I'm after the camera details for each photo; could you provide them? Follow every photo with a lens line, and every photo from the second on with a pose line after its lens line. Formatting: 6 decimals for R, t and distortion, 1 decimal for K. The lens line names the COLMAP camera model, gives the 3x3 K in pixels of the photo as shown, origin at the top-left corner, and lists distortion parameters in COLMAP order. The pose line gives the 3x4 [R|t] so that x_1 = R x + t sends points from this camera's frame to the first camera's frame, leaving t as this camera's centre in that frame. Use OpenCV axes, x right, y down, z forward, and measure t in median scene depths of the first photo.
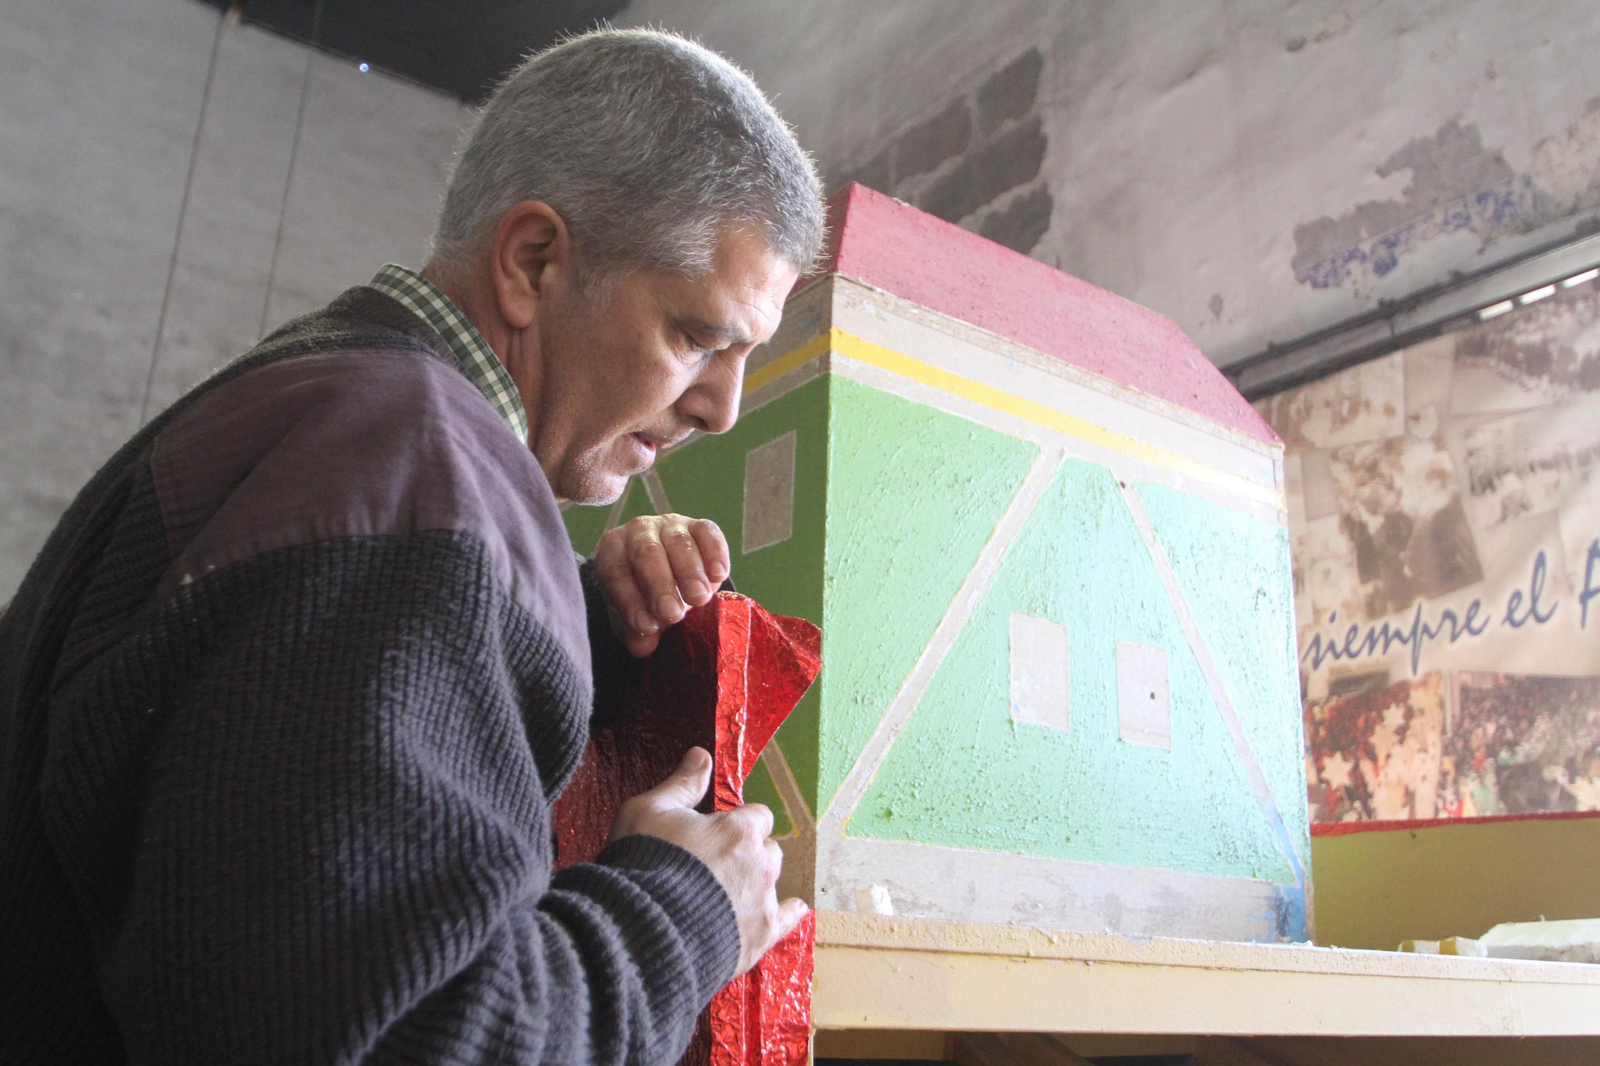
lens RADIAL K [[1411.0, 0, 799.2], [0, 1411.0, 528.8], [0, 0, 1]] dist [-0.056356, -0.000034]
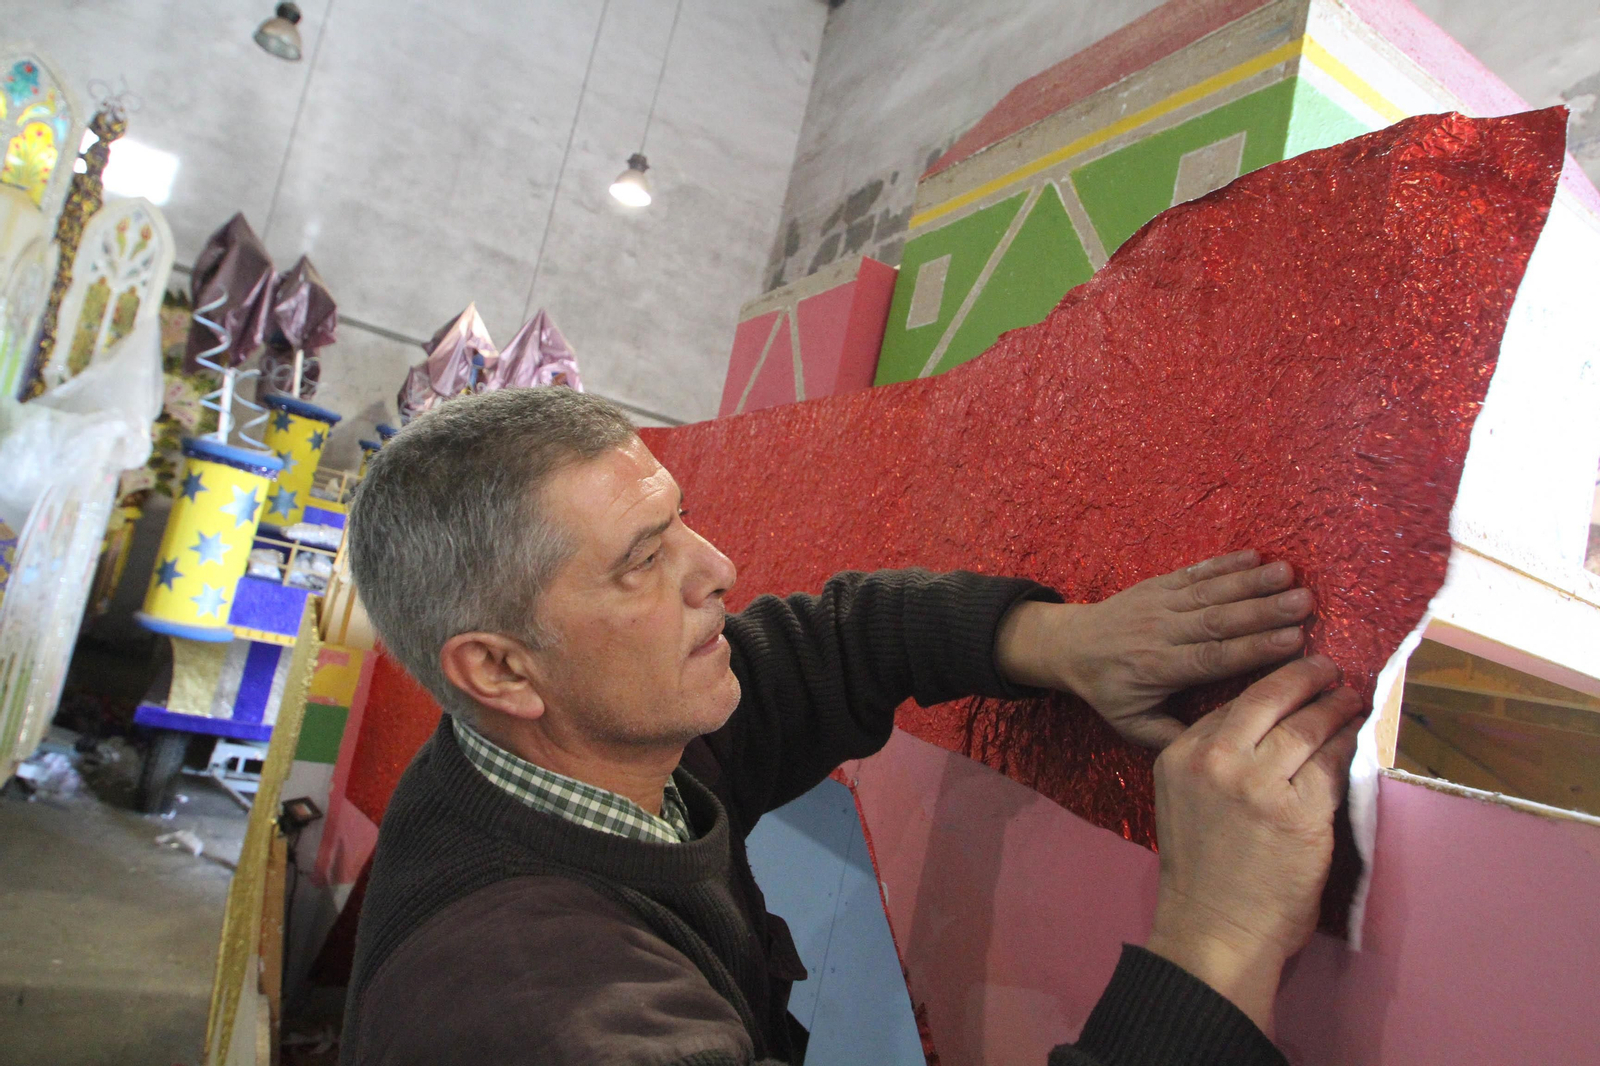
lens RADIAL K [[964.2, 0, 800.0], [0, 964.2, 533.0], [0, 0, 1]] dist [-0.027910, -0.002411]
pose [[0.974814, 0.168875, -0.145665, -0.168363], [-0.136562, 0.968380, 0.208785, 0.117021], [0.176318, -0.183635, 0.967052, 0.153765]]
